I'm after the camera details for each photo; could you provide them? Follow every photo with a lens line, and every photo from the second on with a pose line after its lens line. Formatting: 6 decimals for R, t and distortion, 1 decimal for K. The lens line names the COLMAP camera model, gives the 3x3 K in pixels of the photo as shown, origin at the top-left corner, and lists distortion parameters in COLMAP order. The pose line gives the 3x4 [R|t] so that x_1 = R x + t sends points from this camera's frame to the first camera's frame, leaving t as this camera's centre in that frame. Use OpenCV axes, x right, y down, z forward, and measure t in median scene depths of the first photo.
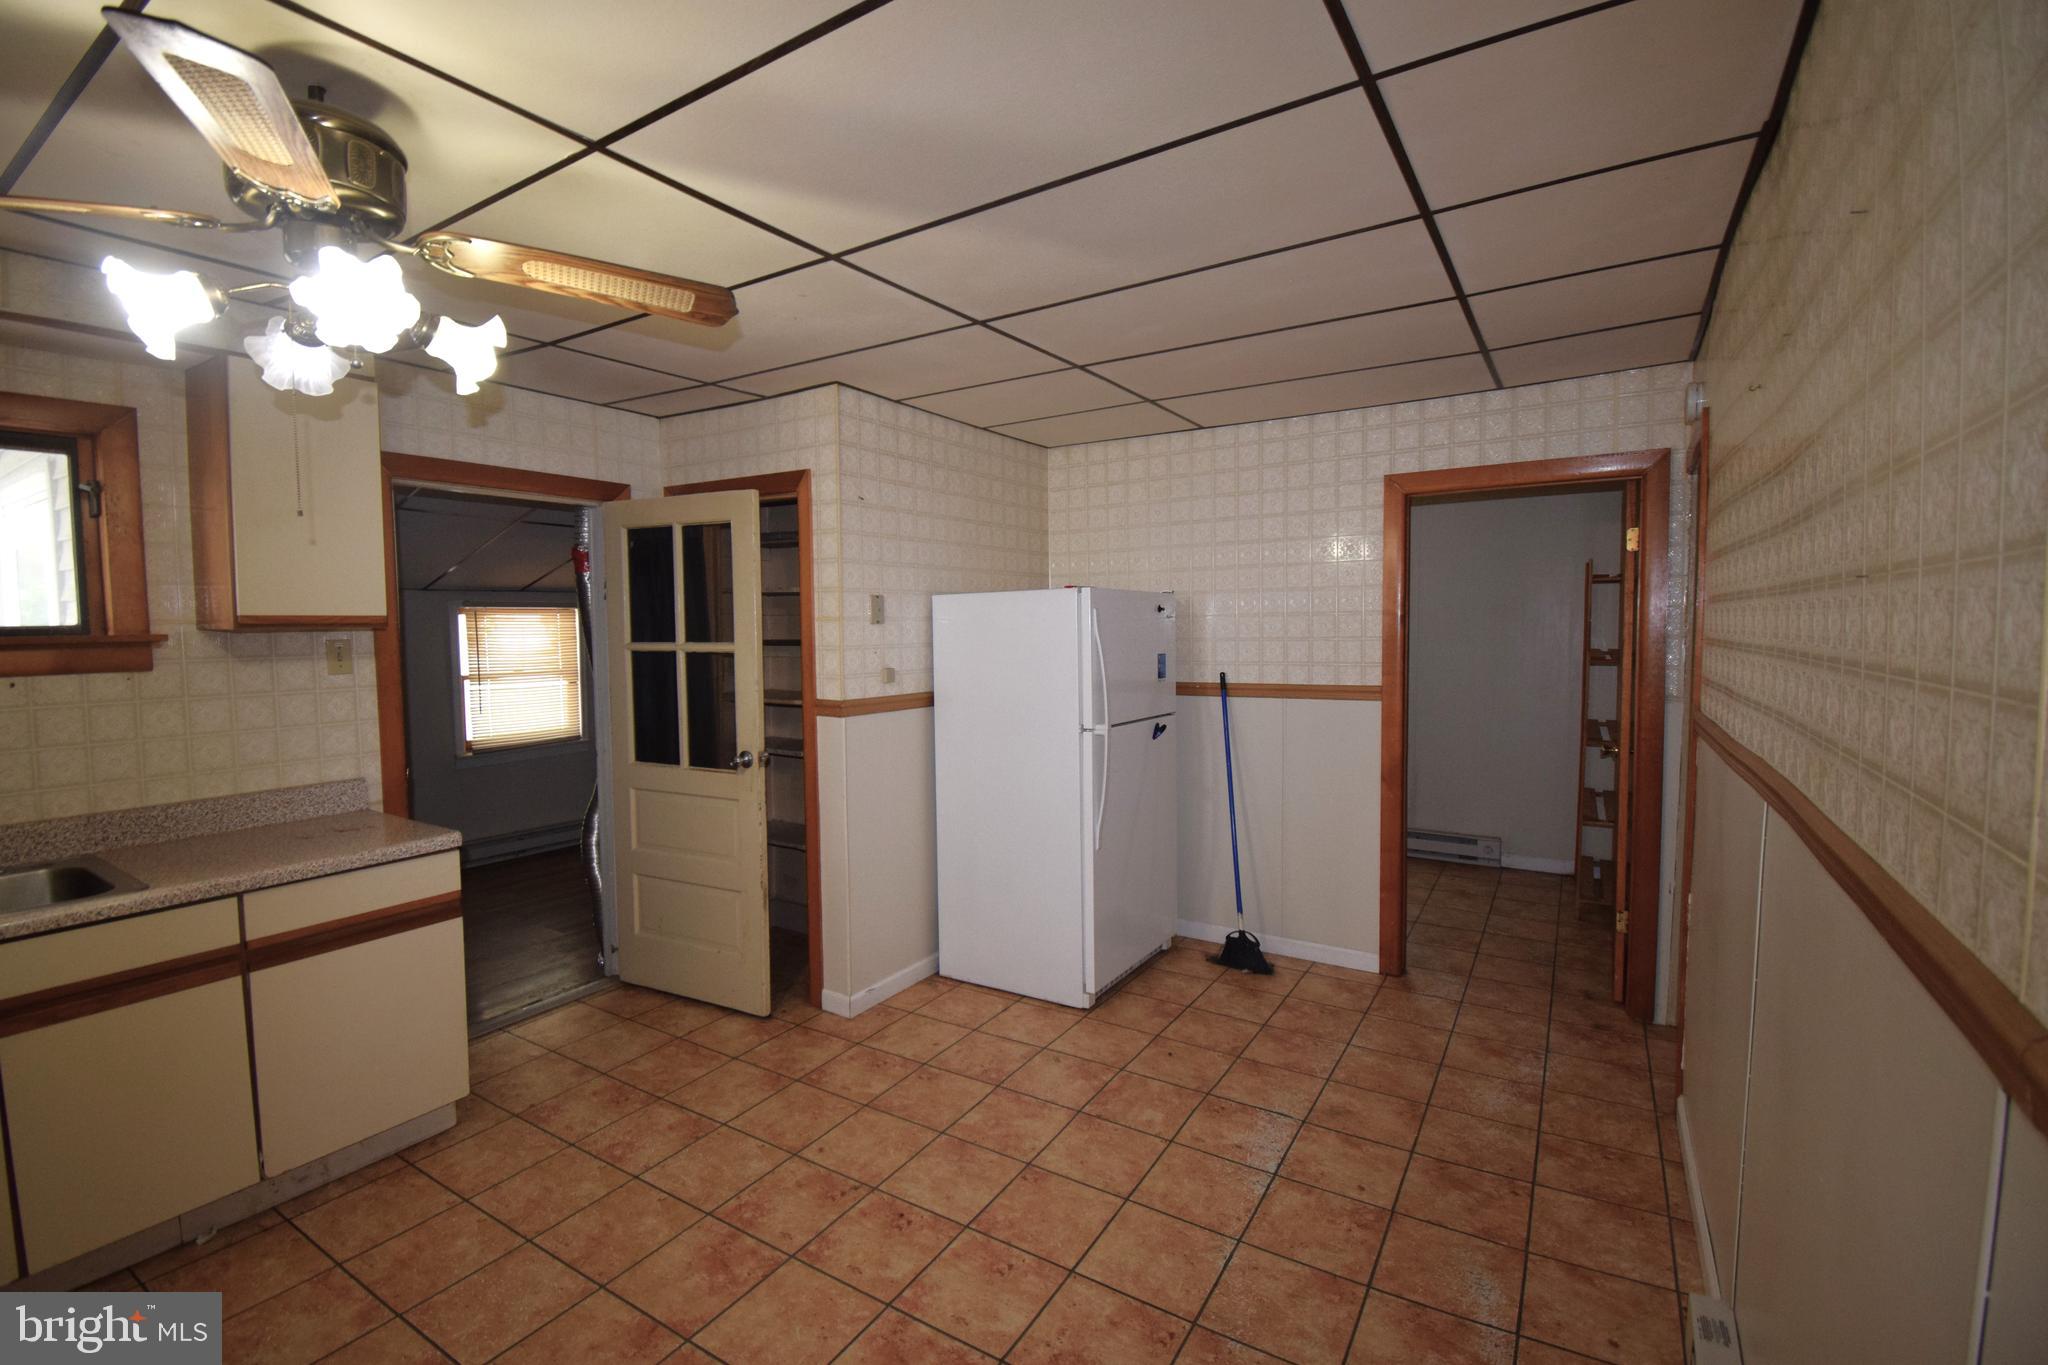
lens RADIAL K [[899.6, 0, 1018.9], [0, 899.6, 675.7], [0, 0, 1]] dist [0.020790, -0.027529]
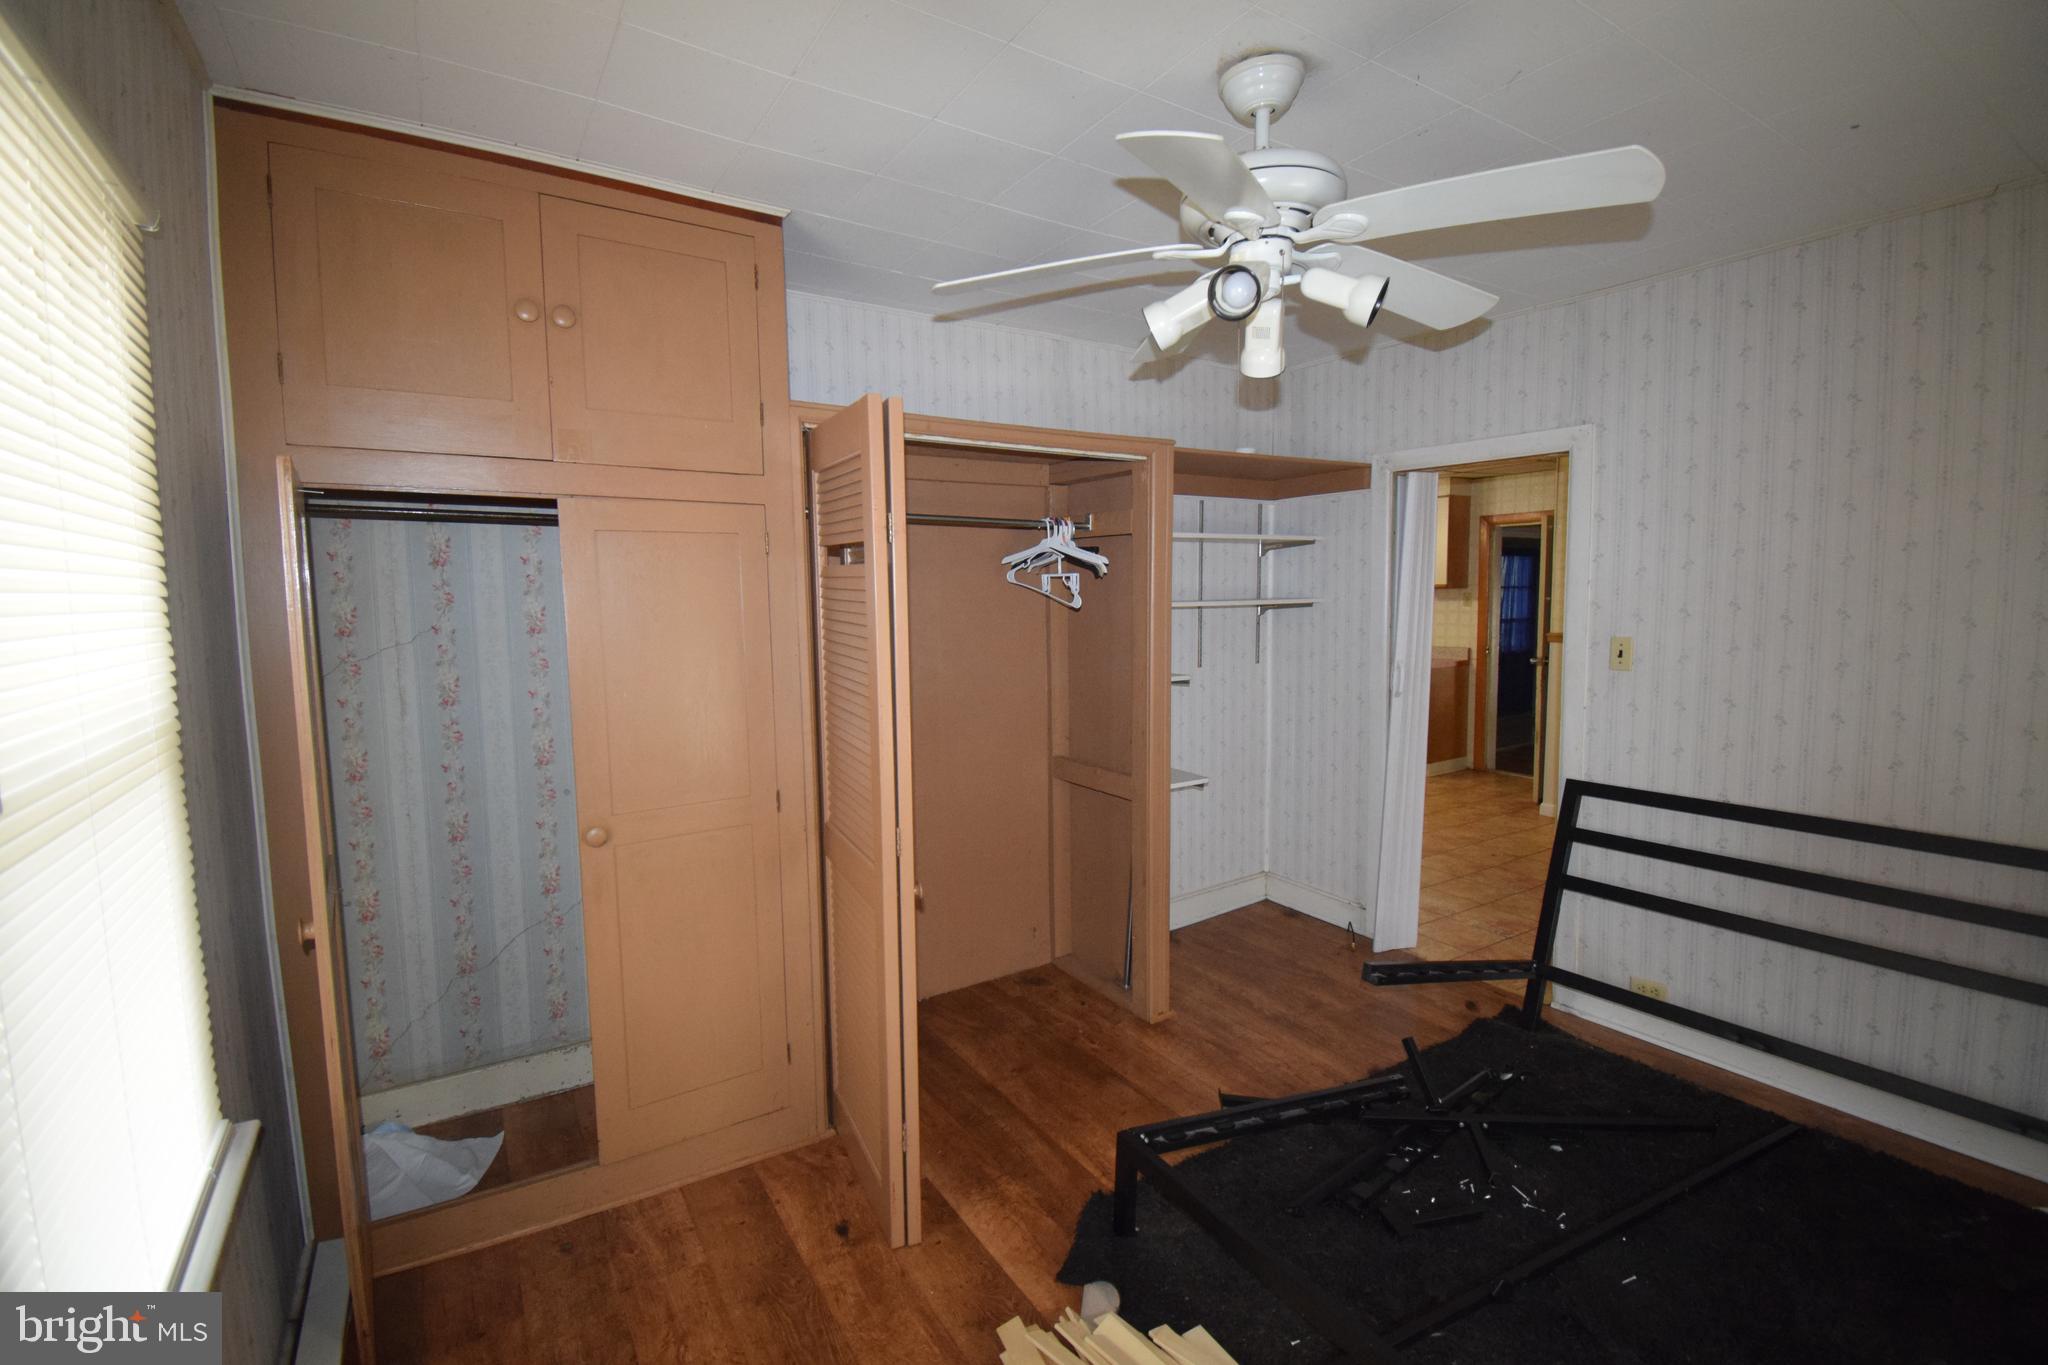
lens RADIAL K [[899.6, 0, 1018.9], [0, 899.6, 675.7], [0, 0, 1]] dist [0.020790, -0.027529]
pose [[-0.435862, 0.095474, -0.894935, 2.102411], [-0.037603, 0.991558, 0.124095, -0.075979], [0.899228, 0.087741, -0.428592, 0.968269]]
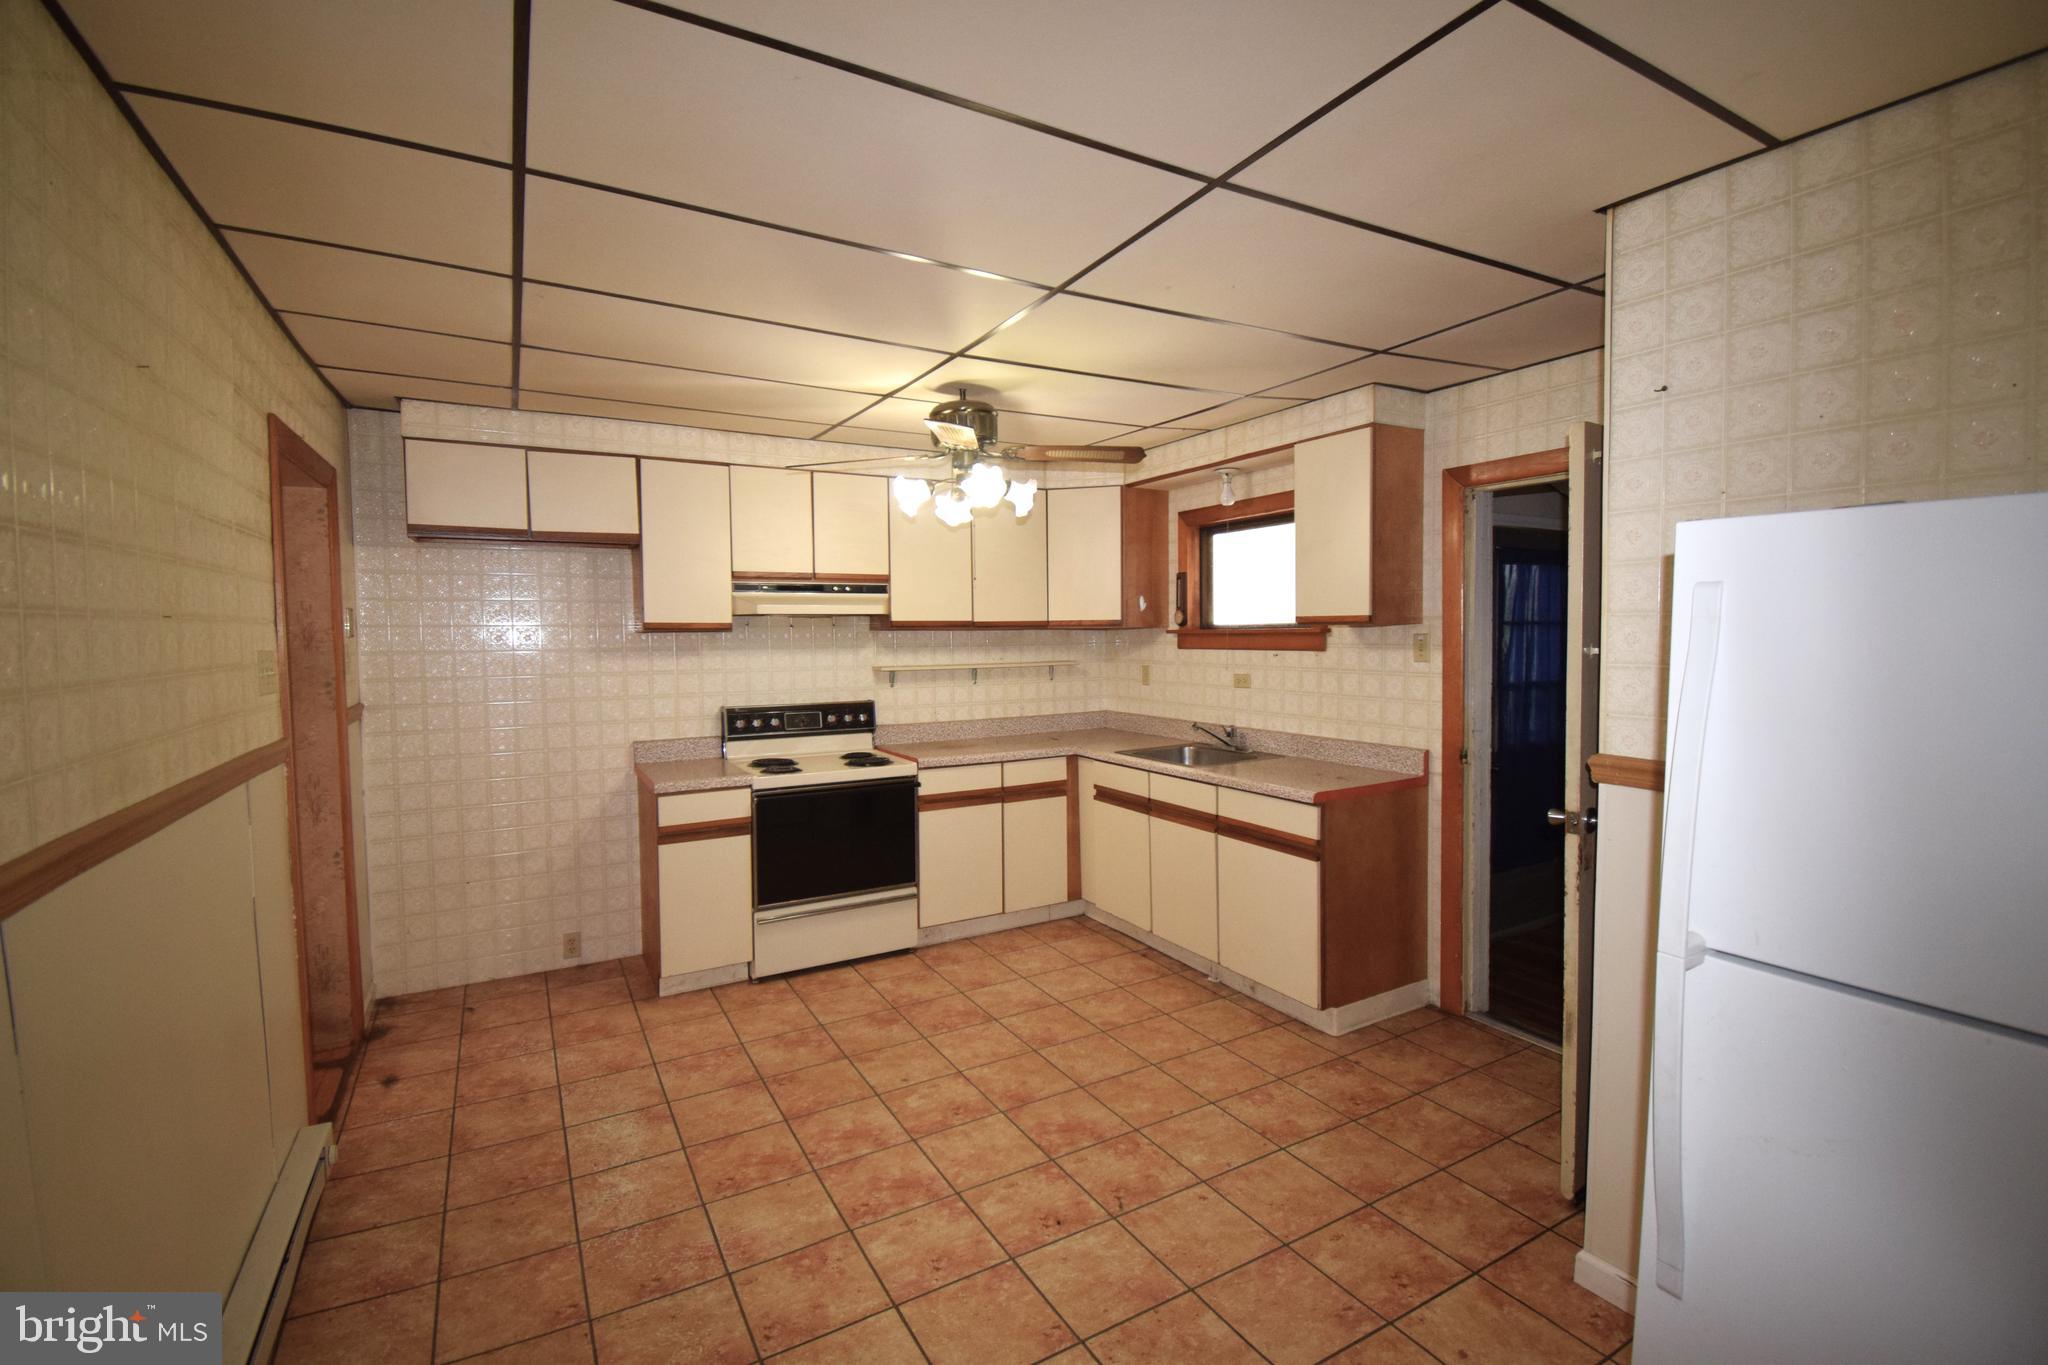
lens RADIAL K [[899.6, 0, 1018.9], [0, 899.6, 675.7], [0, 0, 1]] dist [0.020790, -0.027529]
pose [[-0.473430, 0.061416, -0.878688, 0.575595], [-0.035870, 0.995395, 0.088900, -0.071885], [0.880101, 0.073606, -0.469046, 1.091156]]
